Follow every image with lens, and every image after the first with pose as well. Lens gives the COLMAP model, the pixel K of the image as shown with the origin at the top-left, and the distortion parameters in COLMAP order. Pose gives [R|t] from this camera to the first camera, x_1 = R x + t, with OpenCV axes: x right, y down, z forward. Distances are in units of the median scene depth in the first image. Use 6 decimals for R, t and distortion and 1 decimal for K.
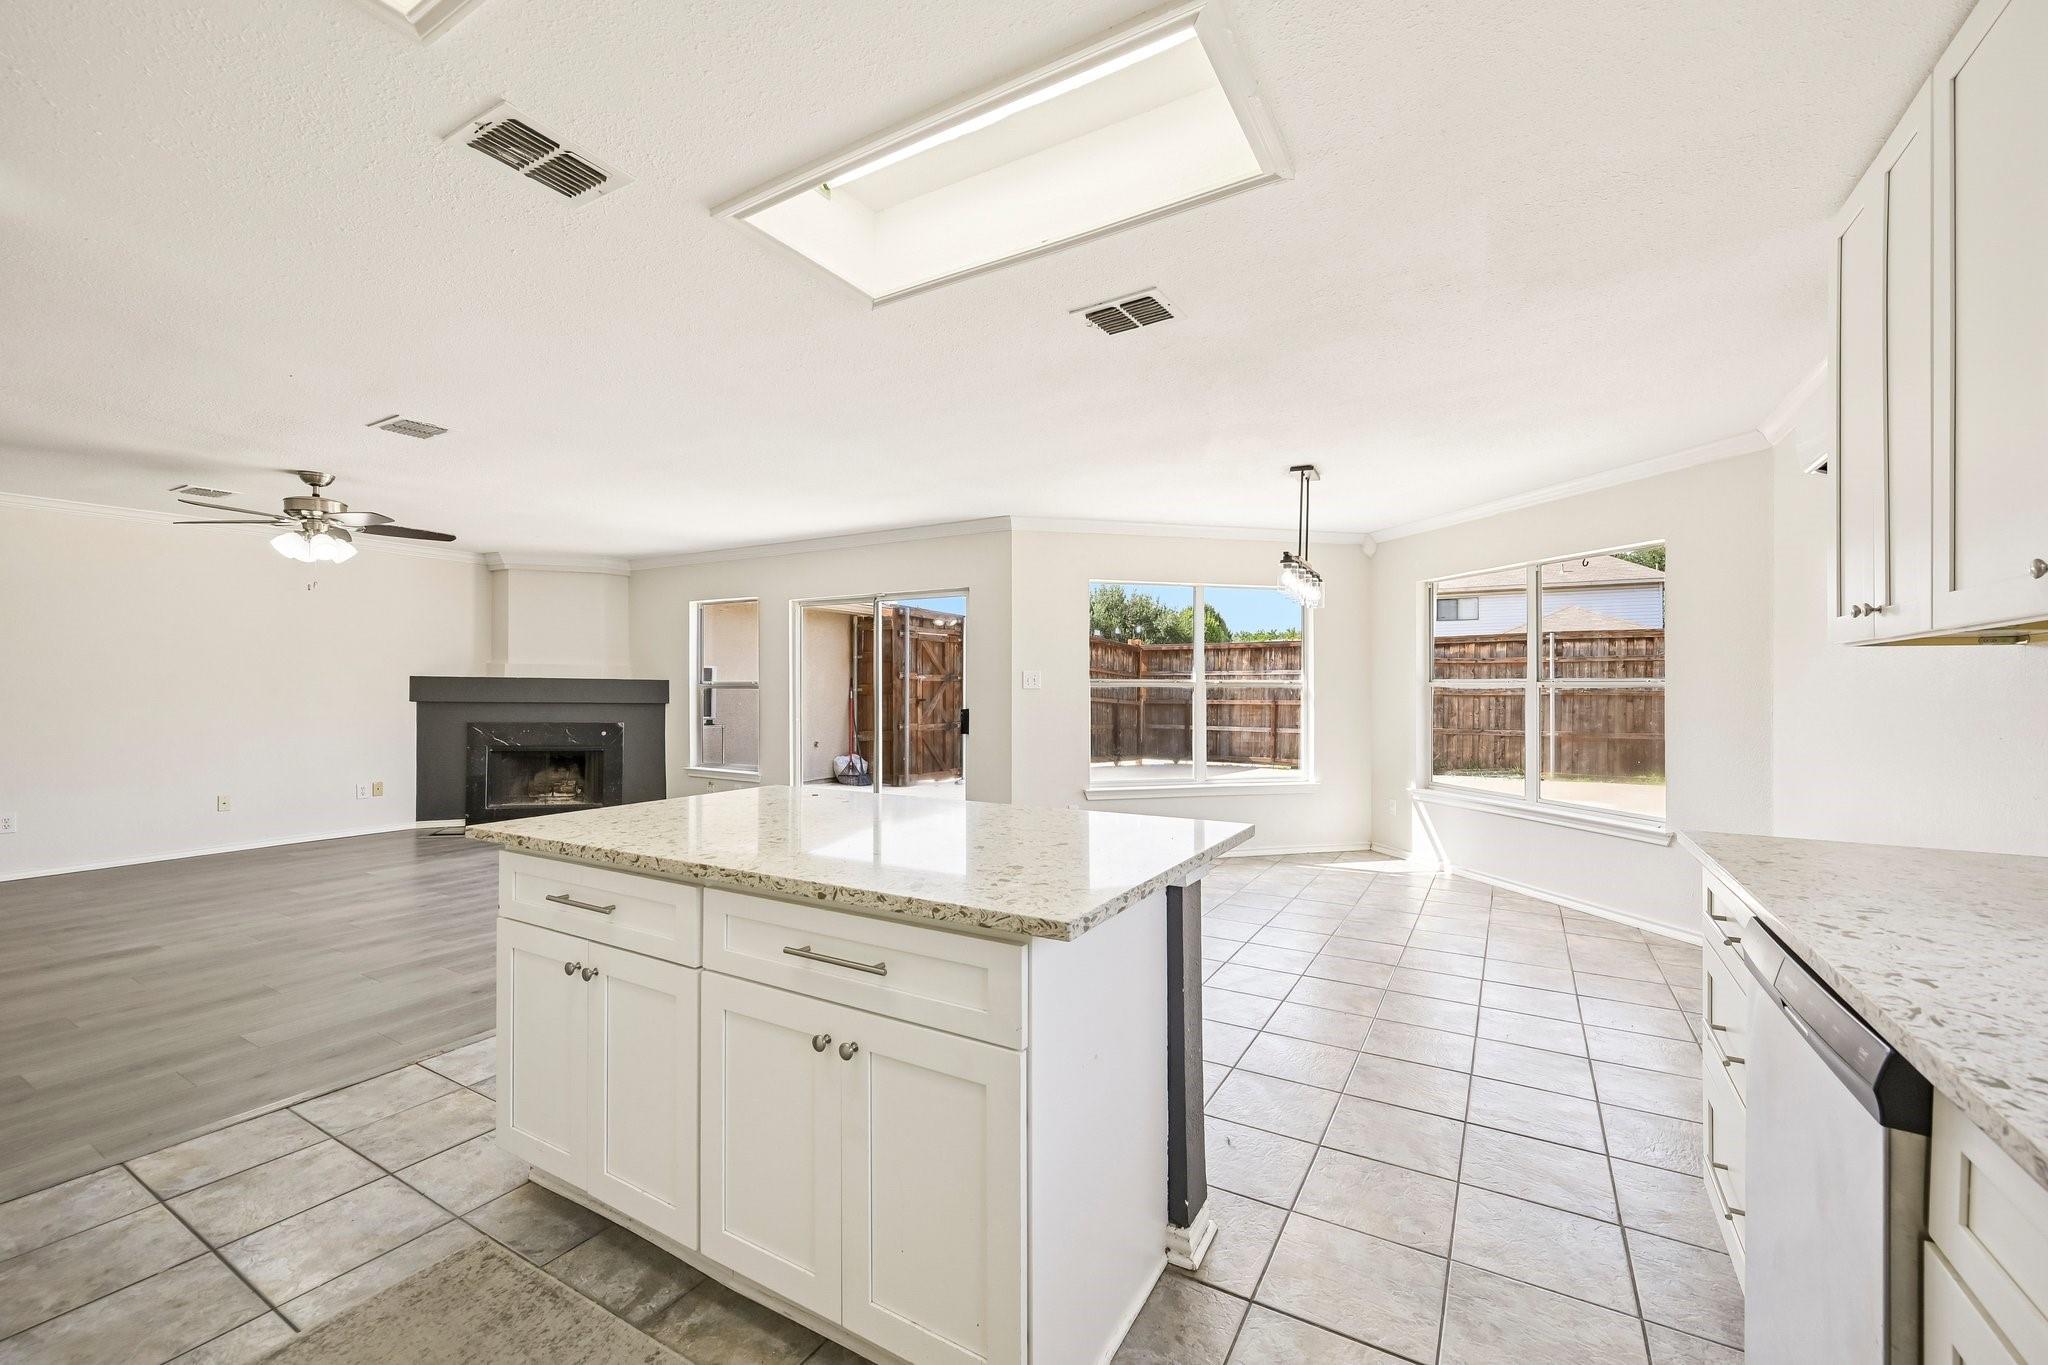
lens RADIAL K [[820.0, 0, 1022.2], [0, 820.0, 688.0], [0, 0, 1]] dist [0.001949, -0.000014]
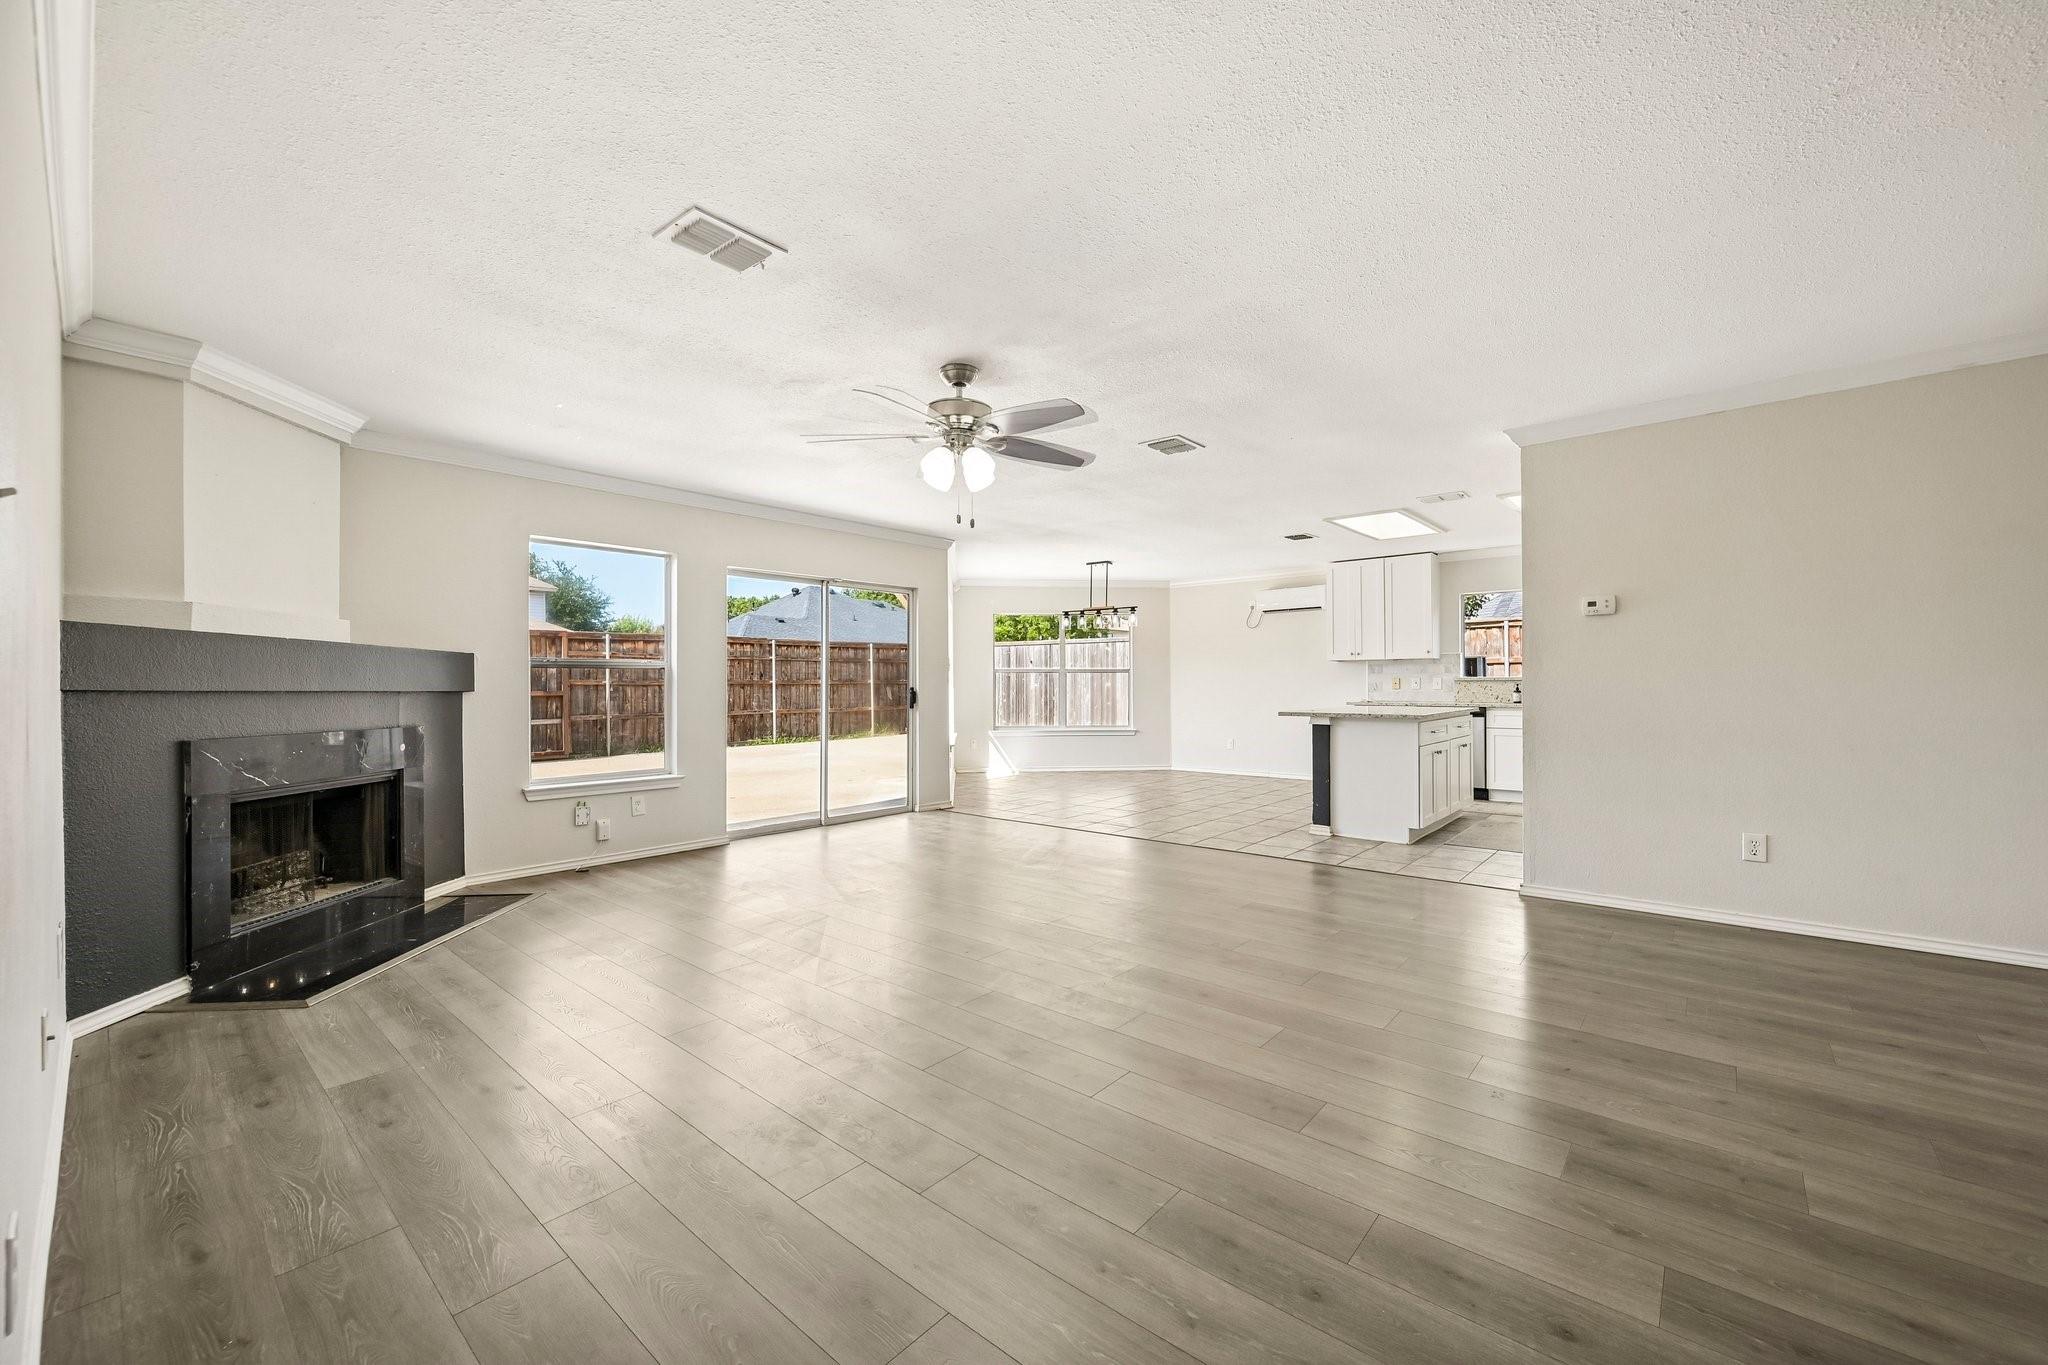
lens RADIAL K [[820.0, 0, 1011.6], [0, 820.0, 682.3], [0, 0, 1]] dist [0.001949, -0.000014]
pose [[0.176504, -0.000773, 0.984300, -0.960831], [0.005157, 0.999987, -0.000139, 0.014606], [-0.984286, 0.005100, 0.176506, 0.494367]]
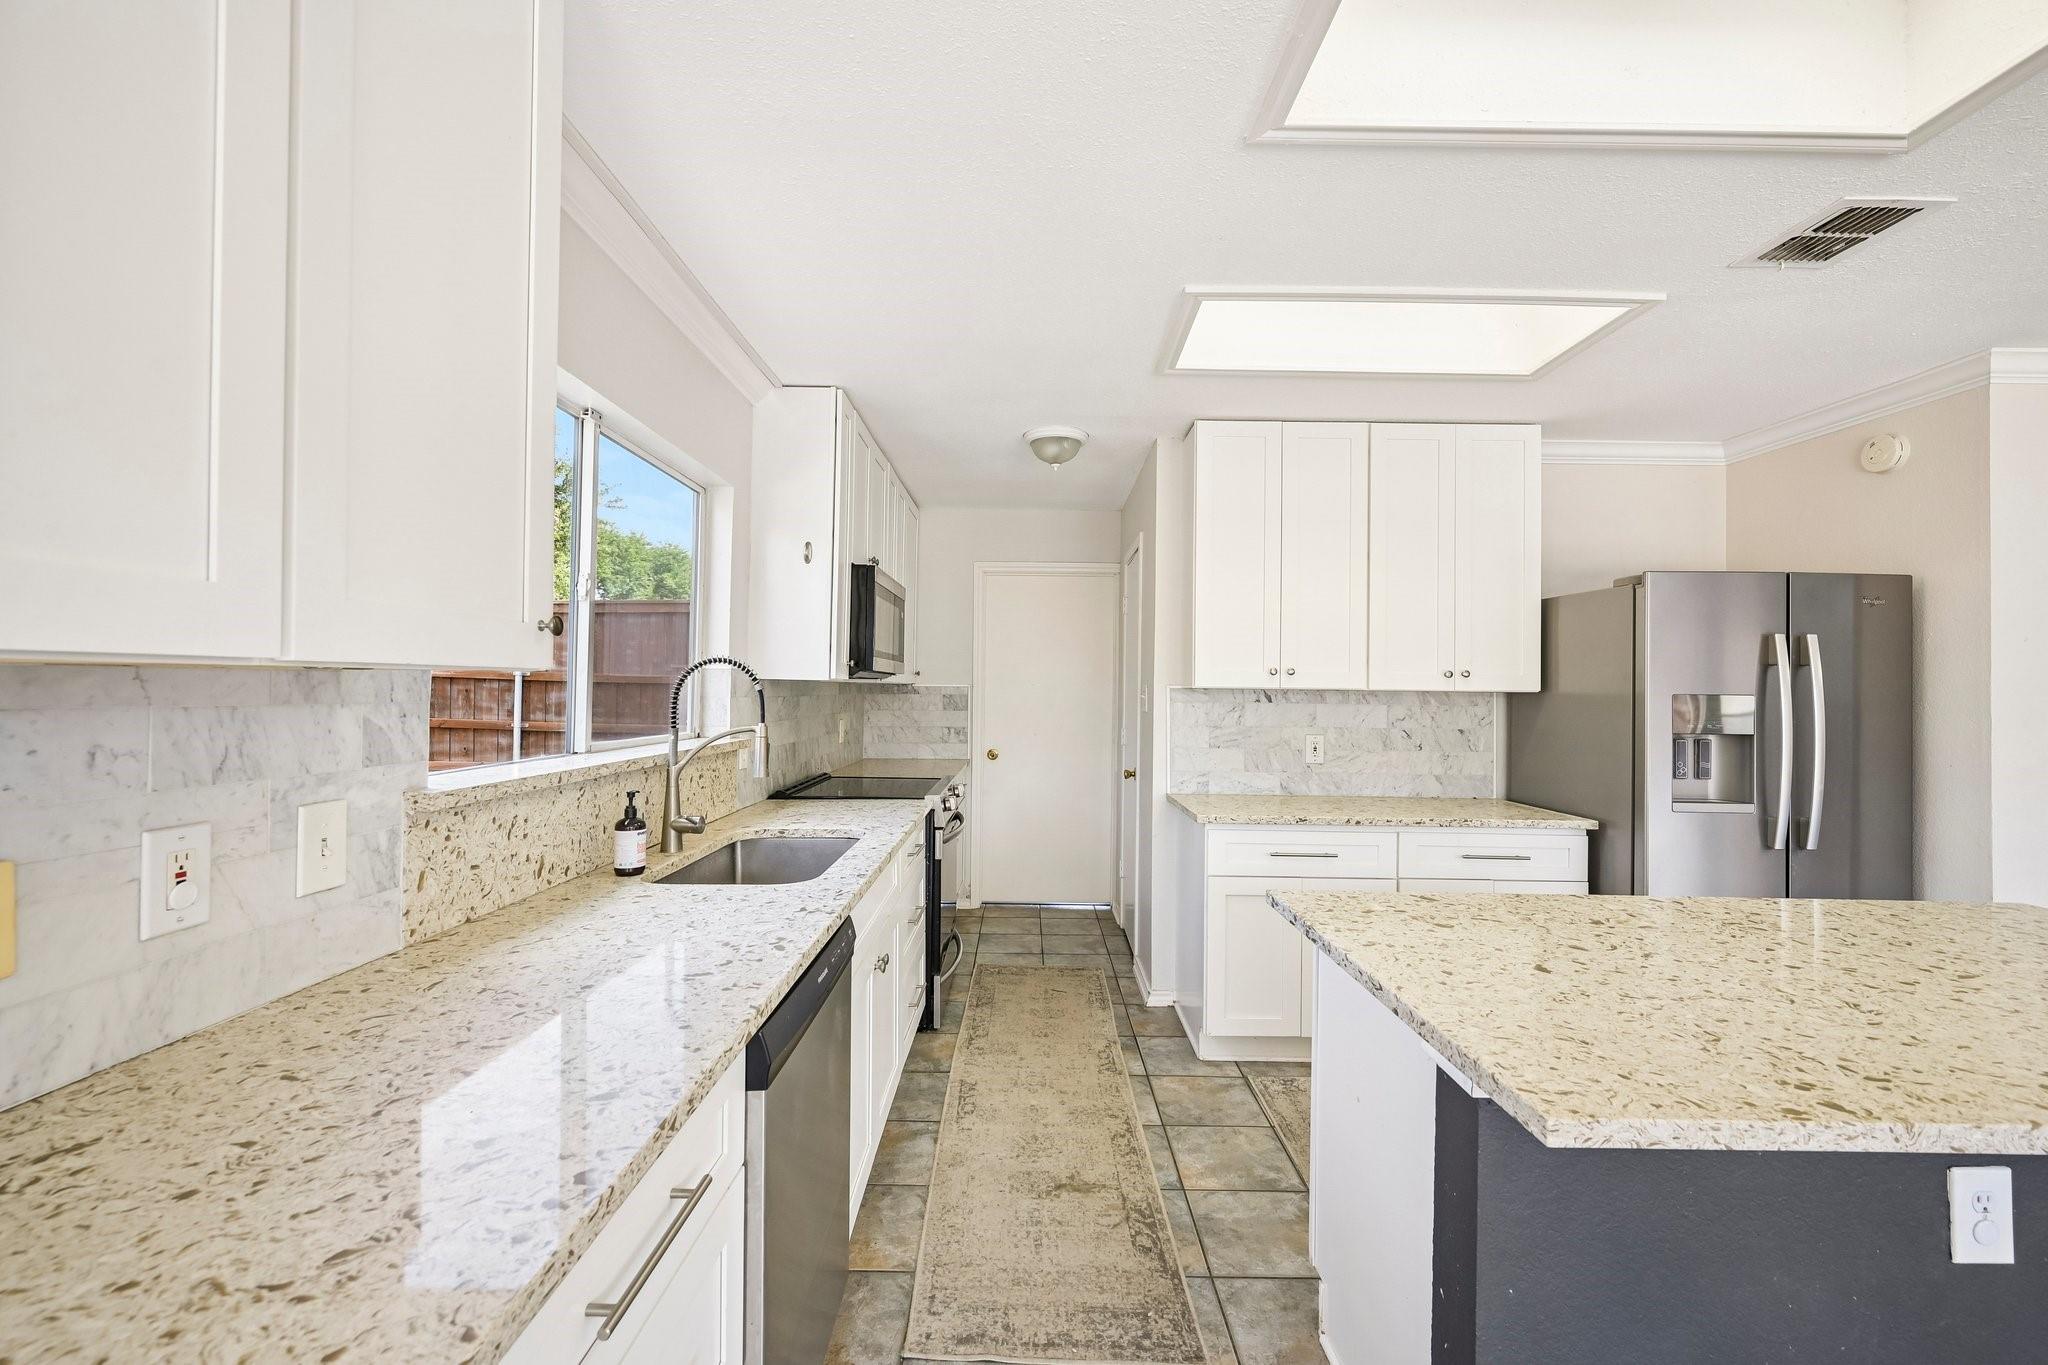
lens RADIAL K [[855.8, 0, 1033.0], [0, 855.8, 680.5], [0, 0, 1]] dist [0.006547, -0.000671]
pose [[-0.847982, -0.019997, -0.529647, 0.197115], [-0.015563, 0.999797, -0.012831, -0.011743], [0.529796, -0.002637, -0.848121, 0.328643]]
